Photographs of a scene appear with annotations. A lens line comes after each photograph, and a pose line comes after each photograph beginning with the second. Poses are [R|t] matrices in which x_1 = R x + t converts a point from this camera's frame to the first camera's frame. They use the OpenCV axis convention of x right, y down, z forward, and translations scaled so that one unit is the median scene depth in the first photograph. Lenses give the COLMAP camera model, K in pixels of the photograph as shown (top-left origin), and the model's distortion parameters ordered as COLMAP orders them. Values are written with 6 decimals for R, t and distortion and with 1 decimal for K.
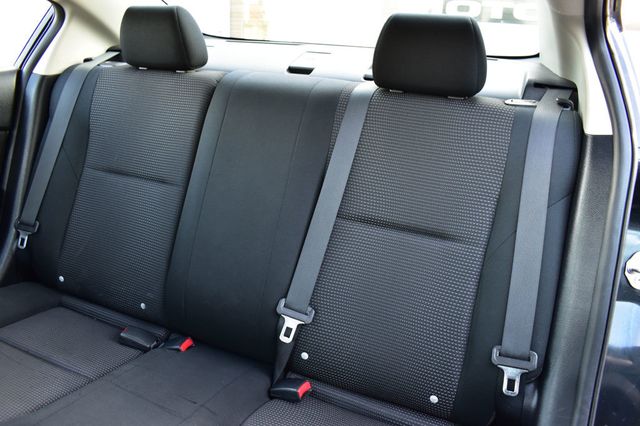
lens RADIAL K [[499.0, 0, 319.9], [0, 499.0, 213.0], [0, 0, 1]] dist [-0.097146, 0.015645]
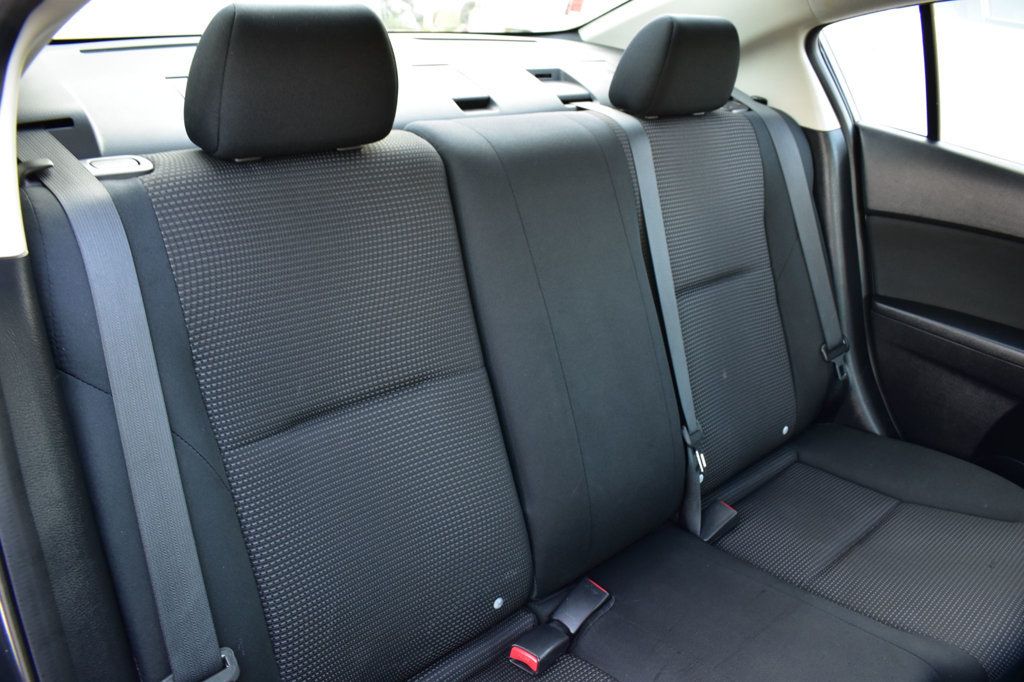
lens RADIAL K [[798.5, 0, 511.8], [0, 798.5, 341.0], [0, 0, 1]] dist [-0.097146, 0.015645]
pose [[0.409541, -0.414081, 0.812904, -0.942696], [0.266615, 0.906481, 0.327427, -0.345627], [-0.872464, 0.082637, 0.481641, 0.564934]]
